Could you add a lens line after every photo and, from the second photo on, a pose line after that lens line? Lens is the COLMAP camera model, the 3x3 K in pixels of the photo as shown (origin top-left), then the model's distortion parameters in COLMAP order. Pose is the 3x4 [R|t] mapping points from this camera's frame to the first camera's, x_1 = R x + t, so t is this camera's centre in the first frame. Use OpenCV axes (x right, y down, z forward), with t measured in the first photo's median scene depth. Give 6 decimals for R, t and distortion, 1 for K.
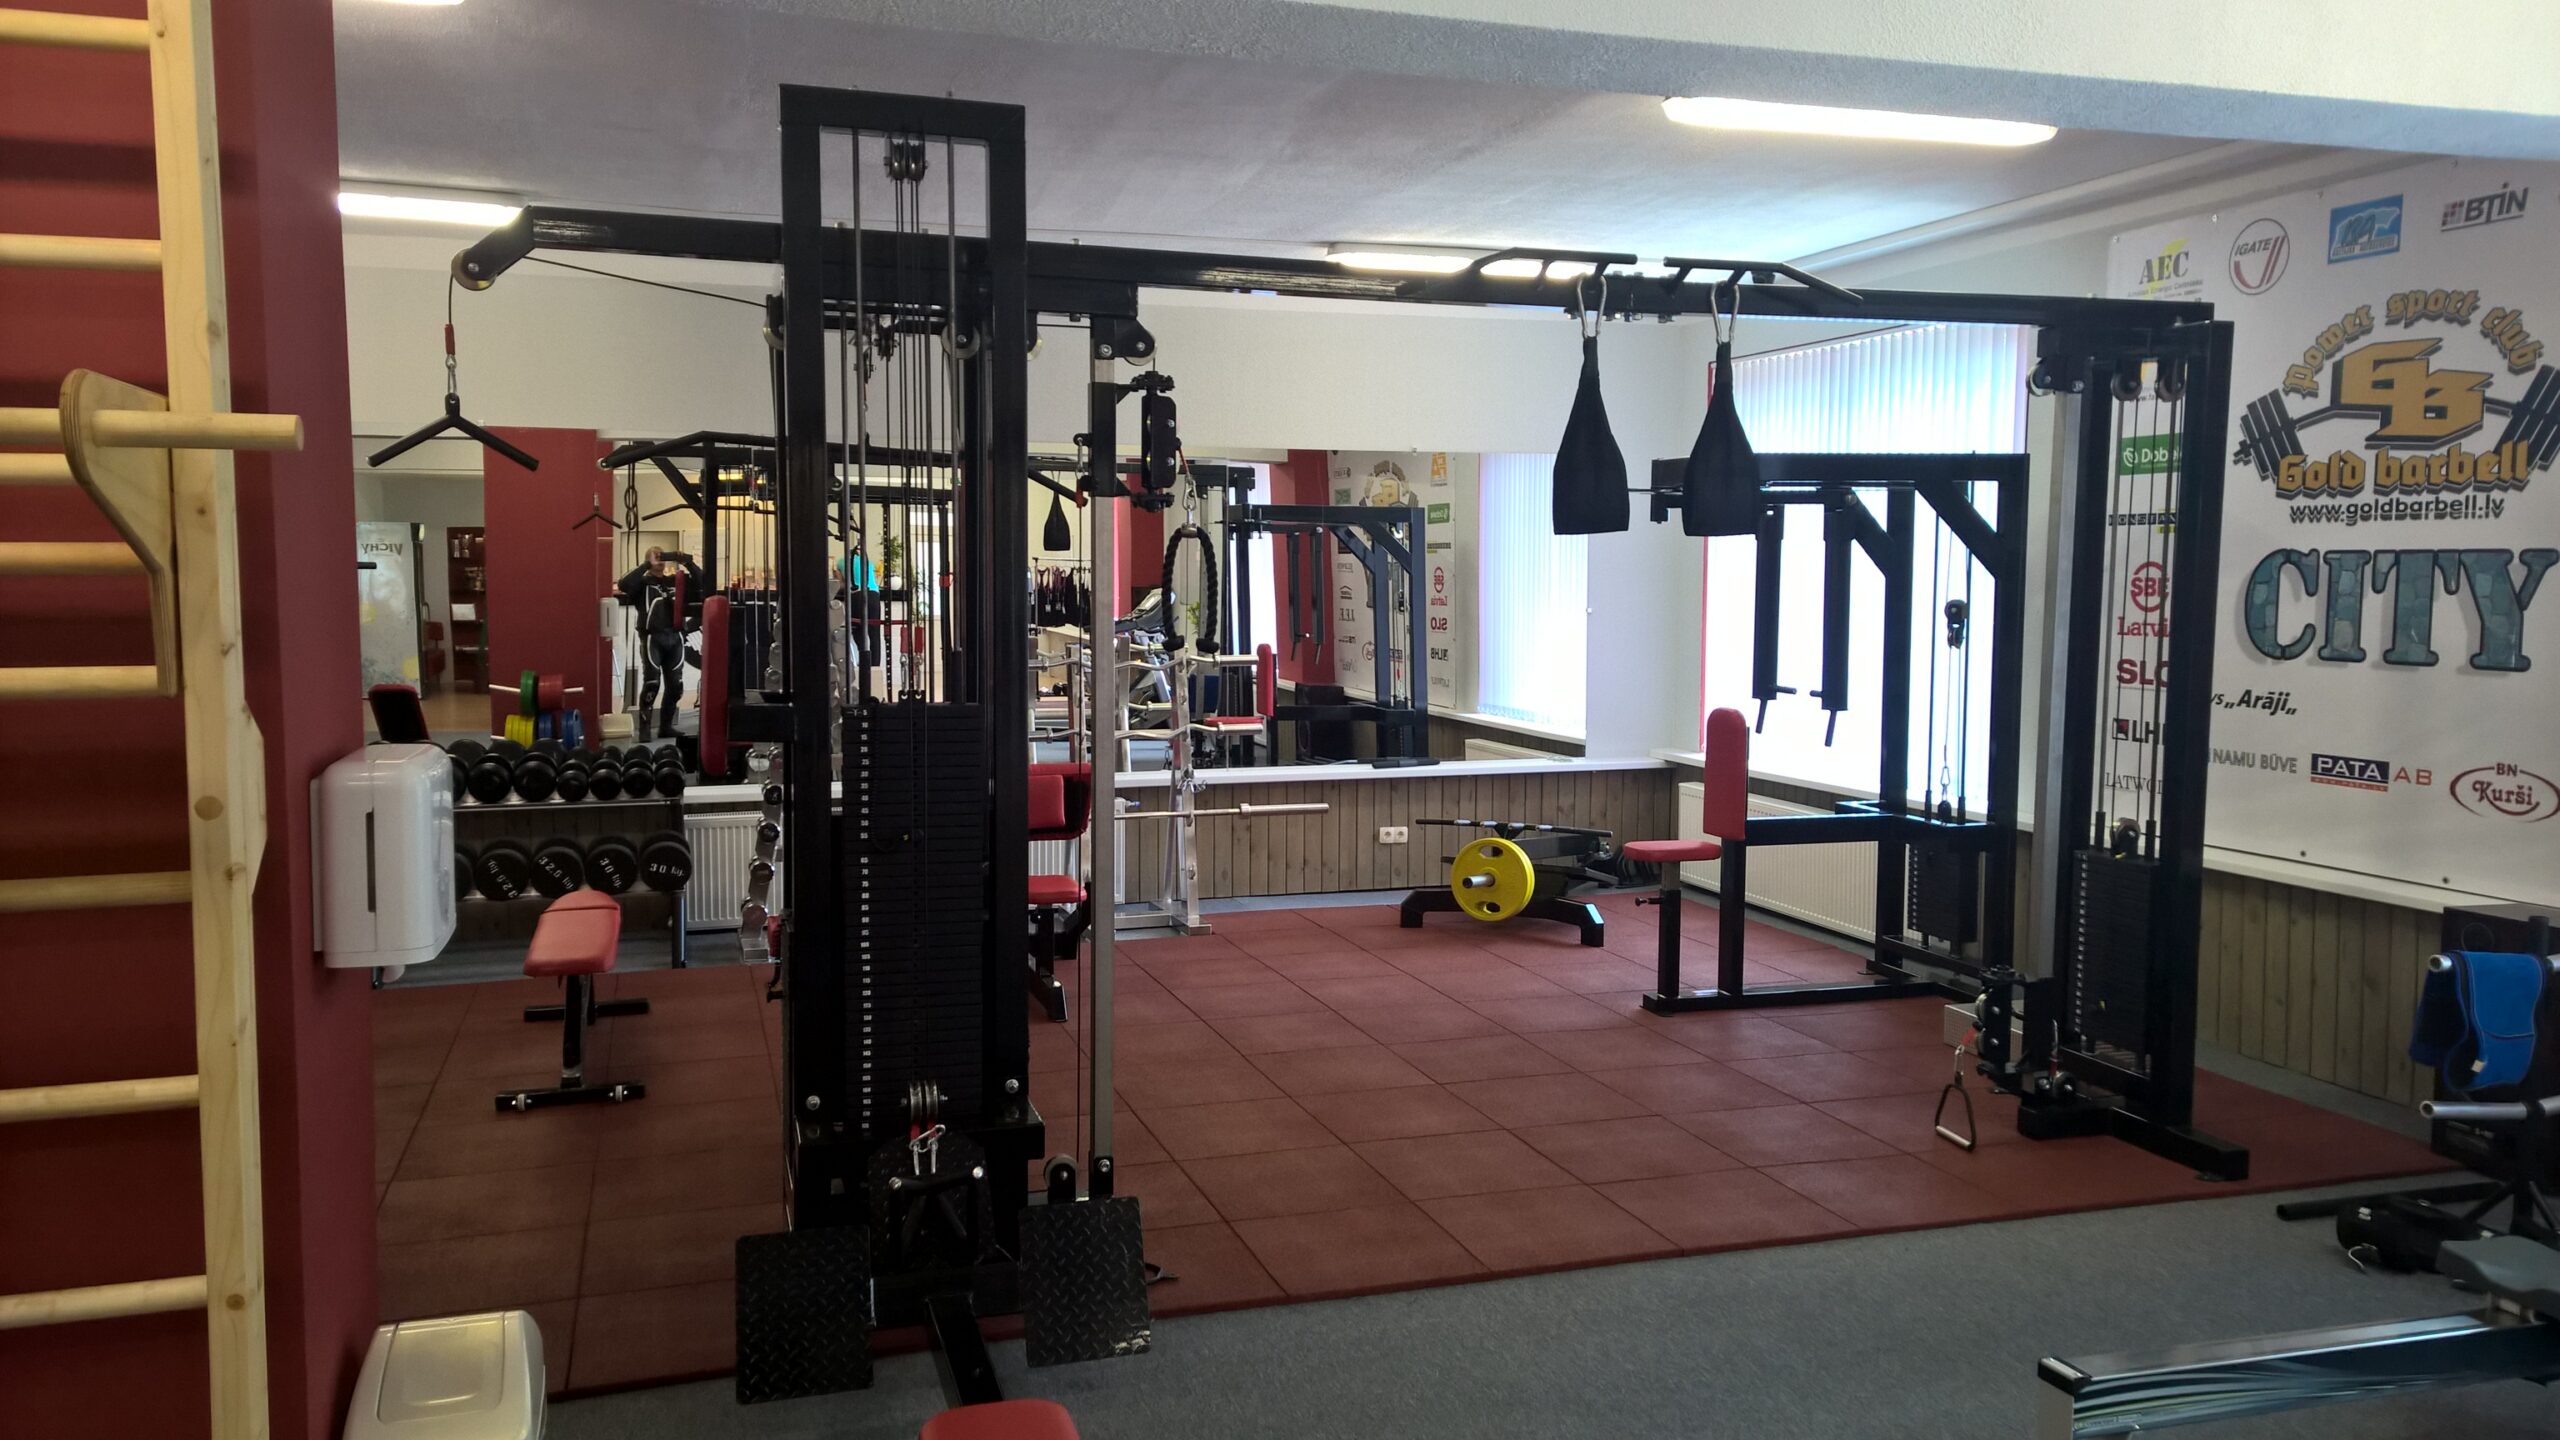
lens RADIAL K [[1901.8, 0, 1277.5], [0, 1901.8, 717.9], [0, 0, 1]] dist [-0.008137, -0.003465]
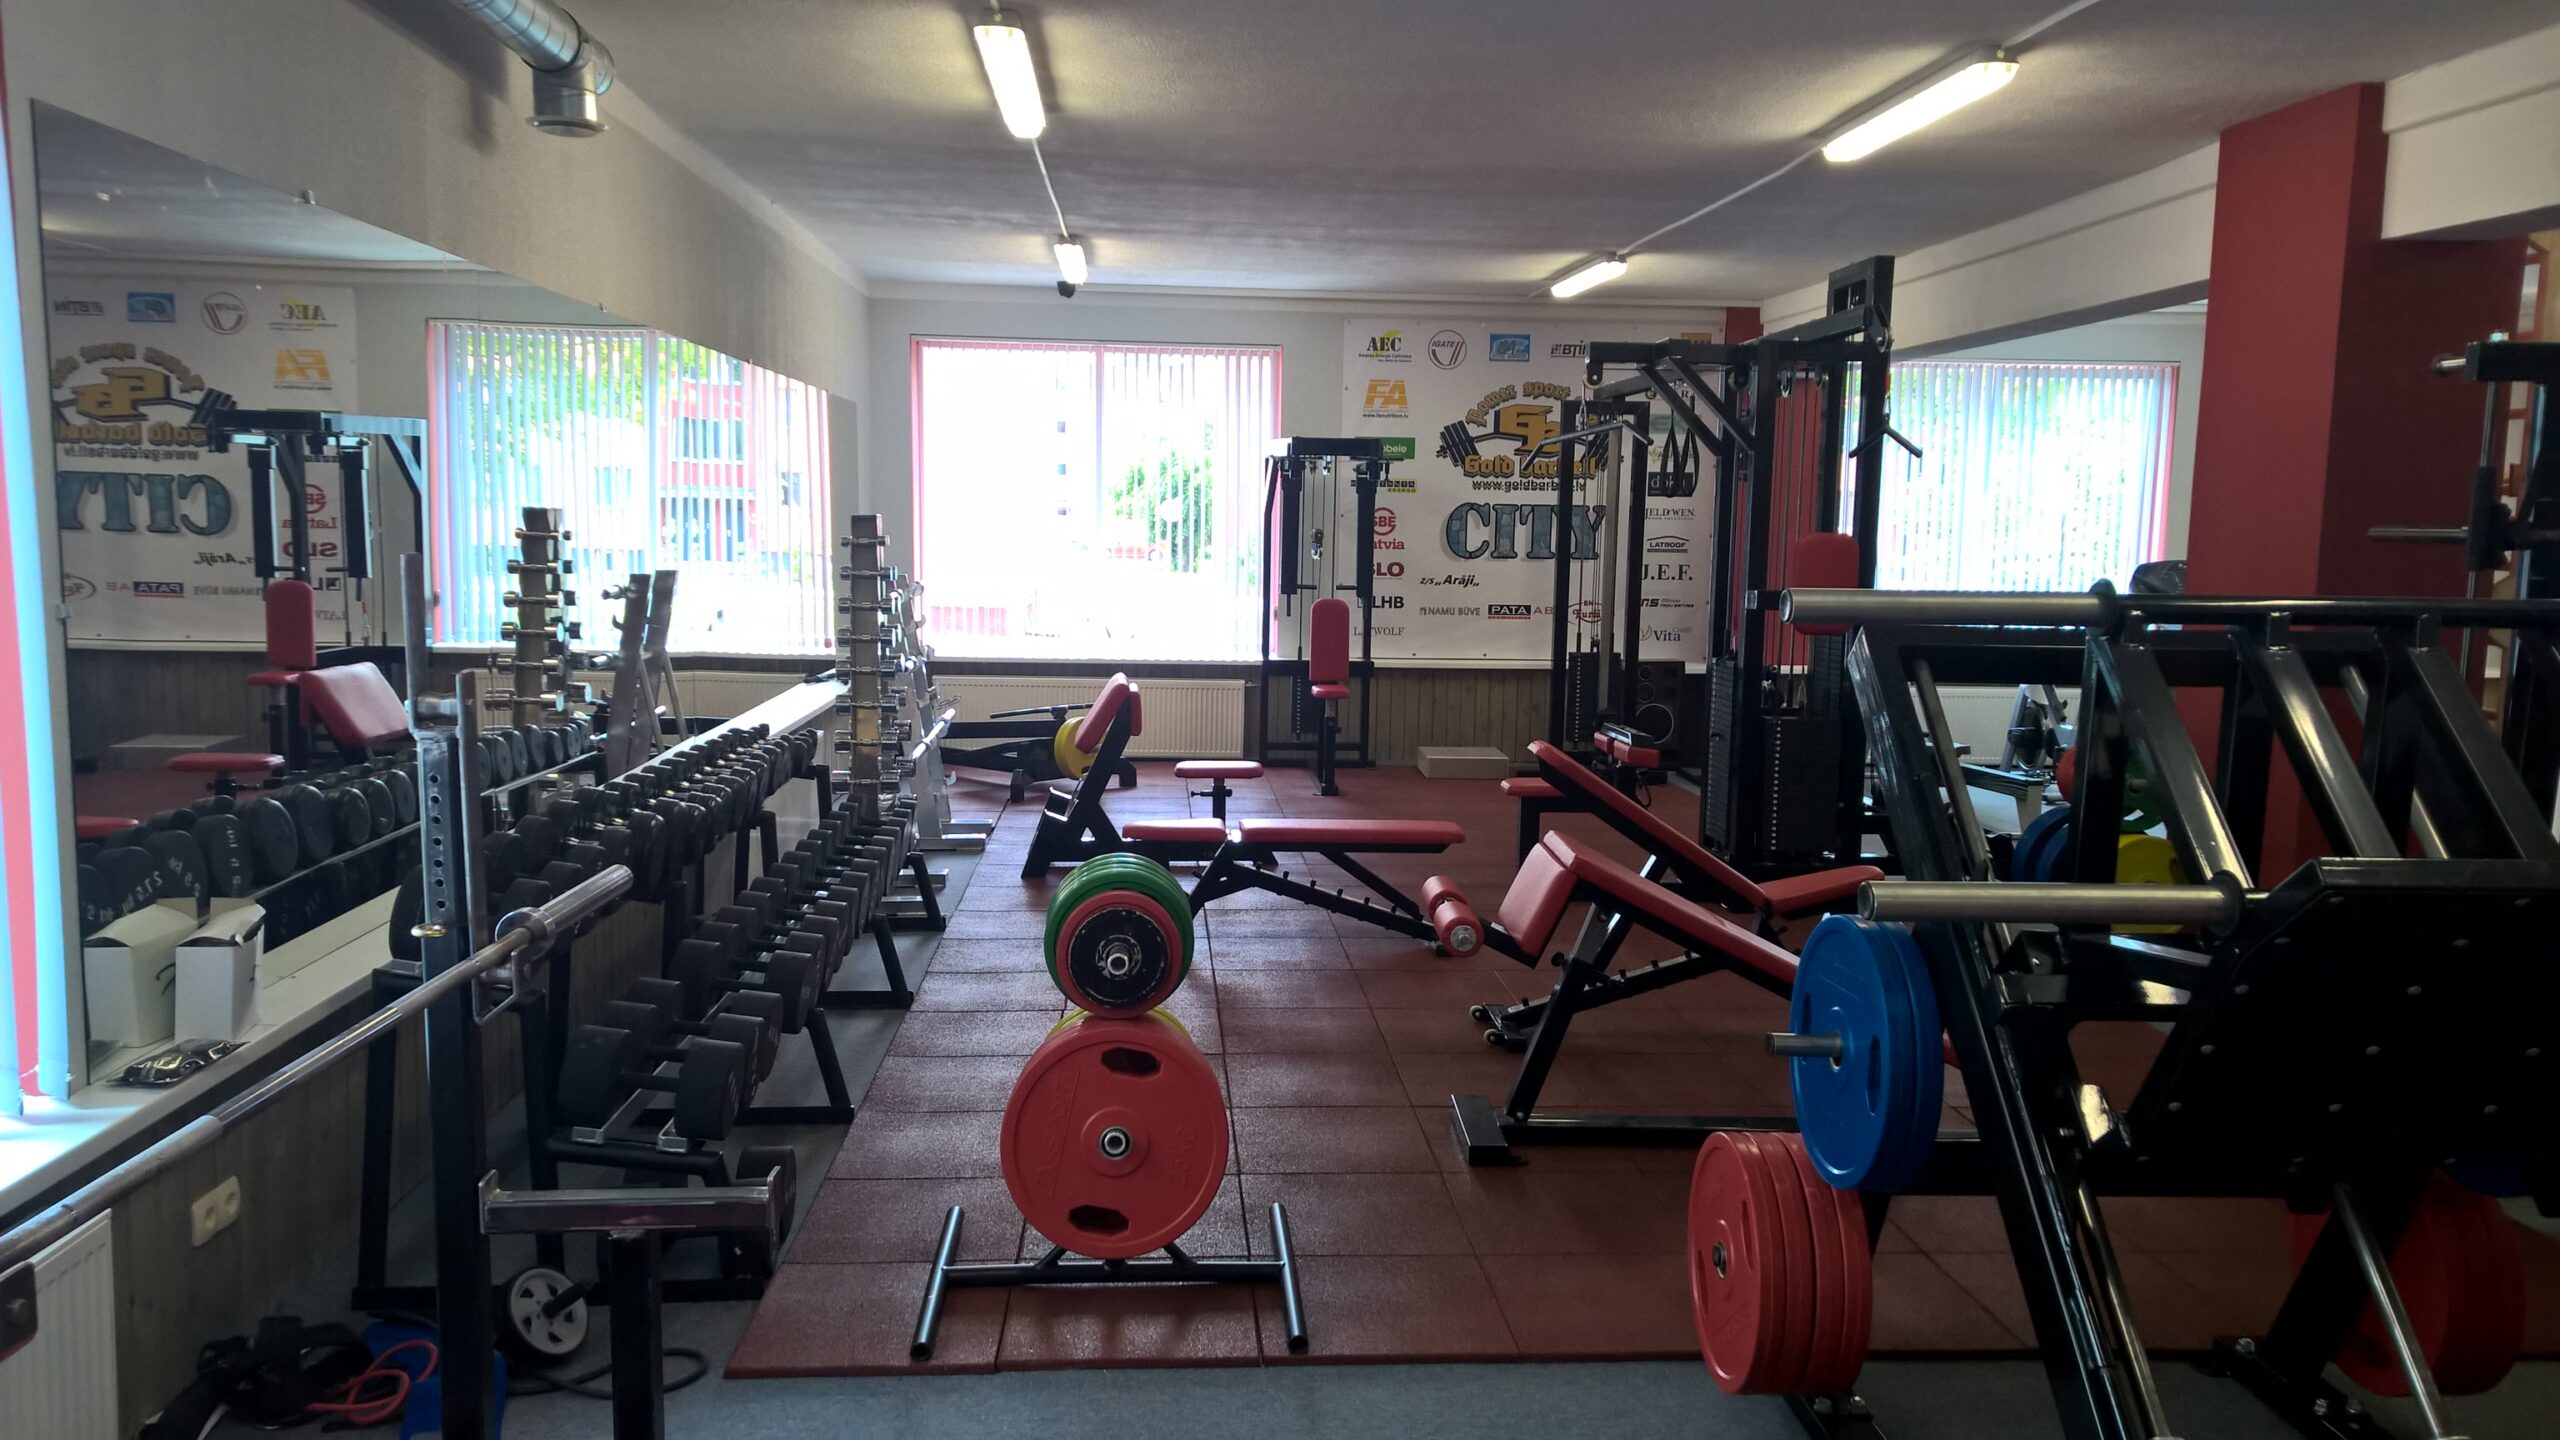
lens RADIAL K [[1901.8, 0, 1282.9], [0, 1901.8, 727.3], [0, 0, 1]] dist [-0.008137, -0.003465]
pose [[0.229063, -0.121655, 0.965780, -1.495245], [0.057689, 0.992112, 0.111289, -0.090970], [-0.971701, 0.030222, 0.234274, 0.753353]]
